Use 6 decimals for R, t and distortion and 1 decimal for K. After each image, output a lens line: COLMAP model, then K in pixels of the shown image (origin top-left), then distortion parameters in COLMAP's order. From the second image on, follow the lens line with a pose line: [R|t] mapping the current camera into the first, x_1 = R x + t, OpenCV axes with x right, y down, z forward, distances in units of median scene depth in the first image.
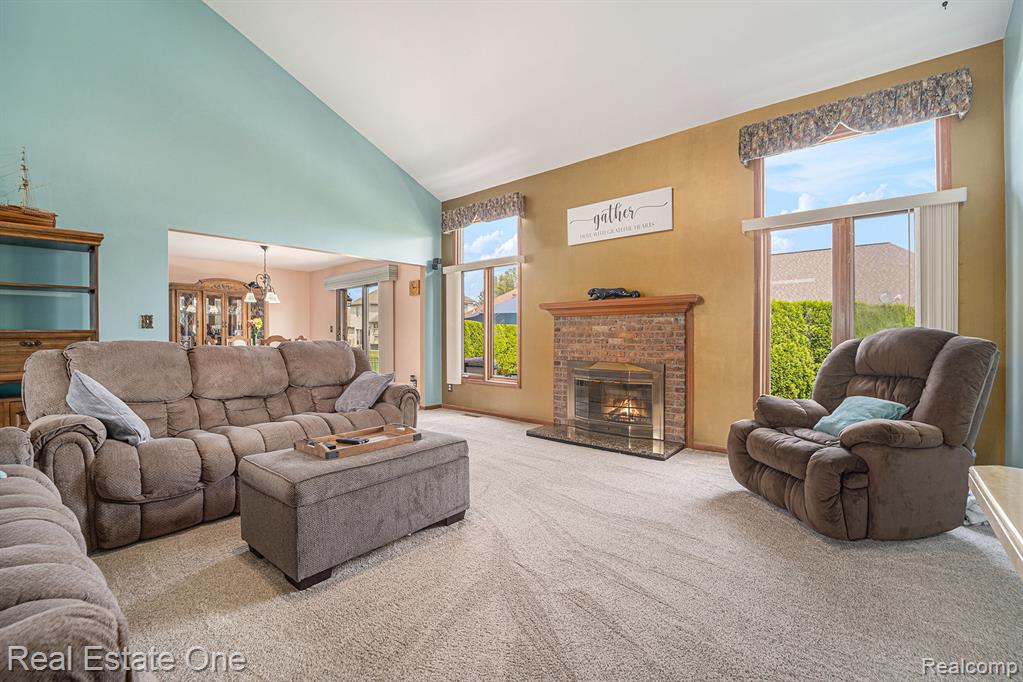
lens RADIAL K [[434.6, 0, 520.1], [0, 434.6, 342.5], [0, 0, 1]] dist [-0.027693, -0.000326]
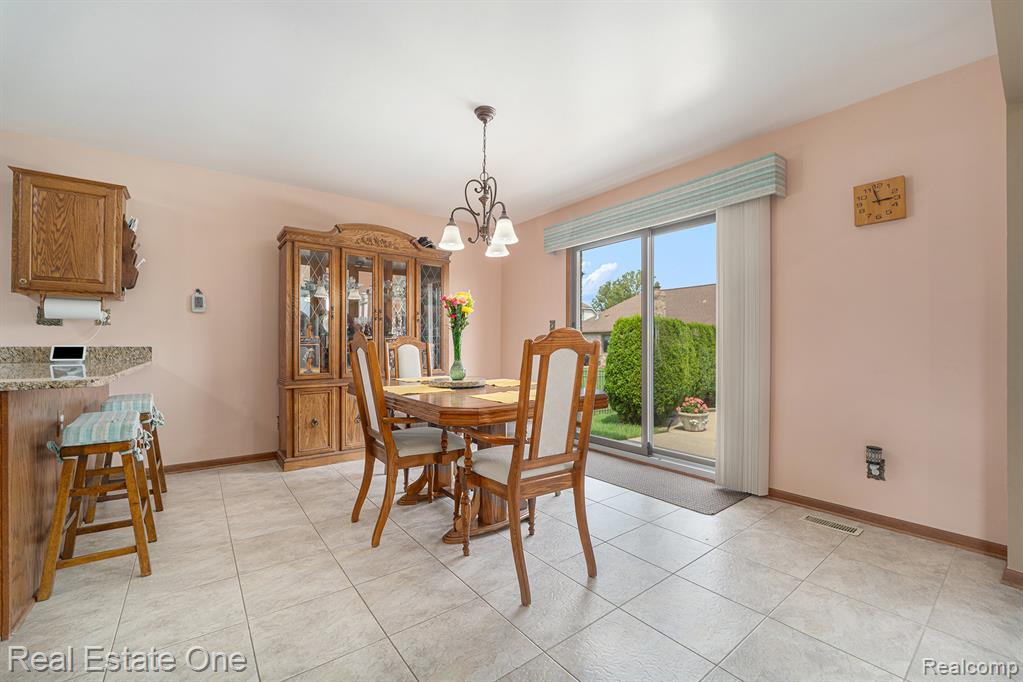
lens RADIAL K [[423.2, 0, 516.1], [0, 423.2, 338.9], [0, 0, 1]] dist [-0.001436, -0.000800]
pose [[0.974481, -0.000430, -0.224469, -0.673828], [-0.005929, 0.999600, -0.027655, 0.001027], [0.224391, 0.028281, 0.974089, 0.883094]]
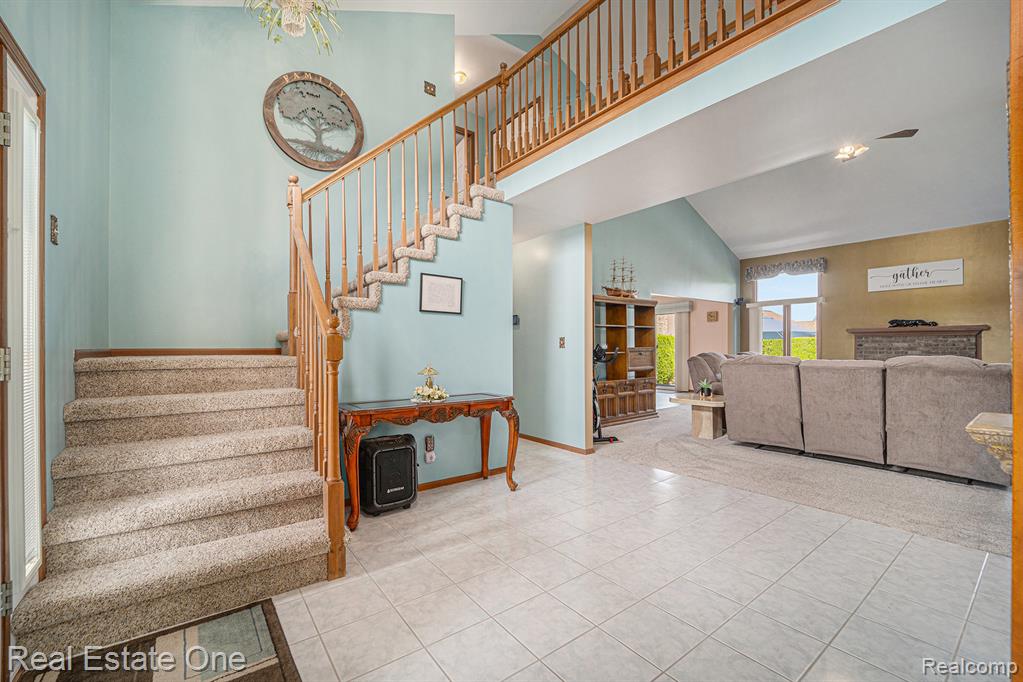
lens RADIAL K [[417.5, 0, 511.2], [0, 417.5, 345.8], [0, 0, 1]] dist [-0.000649, -0.008154]
pose [[0.967388, -0.000329, -0.253298, -0.804227], [-0.004032, 0.999852, -0.016696, 0.002697], [0.253267, 0.017173, 0.967244, -0.829854]]
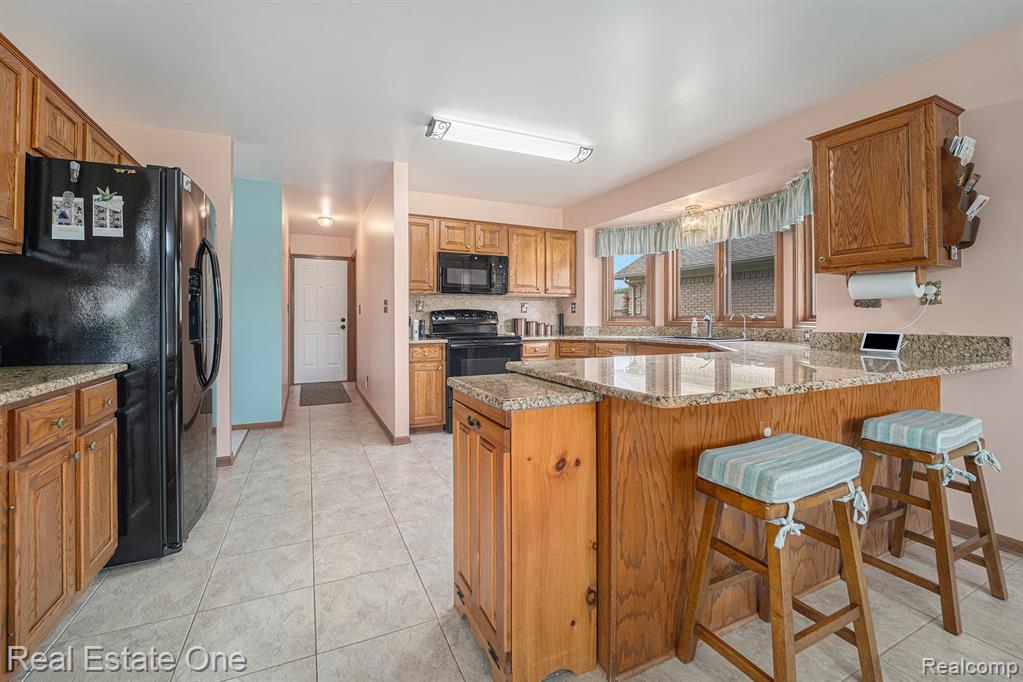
lens RADIAL K [[398.5, 0, 492.2], [0, 398.5, 315.1], [0, 0, 1]] dist [-0.013028, -0.000072]
pose [[-0.450669, -0.009153, -0.892644, -0.825249], [-0.015358, 0.999879, -0.002499, -0.012756], [0.892559, 0.012583, -0.450755, 1.113166]]
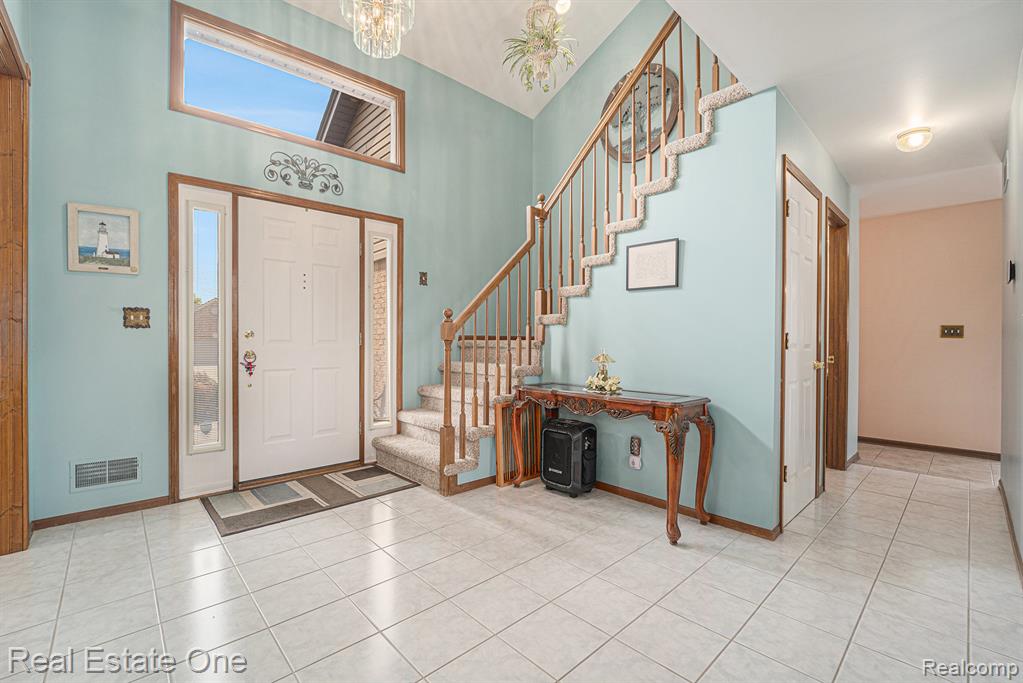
lens RADIAL K [[458.9, 0, 514.7], [0, 458.9, 335.1], [0, 0, 1]] dist [-0.011959, -0.000262]
pose [[-0.163786, -0.010768, -0.986437, -0.435404], [-0.017431, 0.999816, -0.008020, 0.007524], [0.986342, 0.015882, -0.163944, -0.231294]]
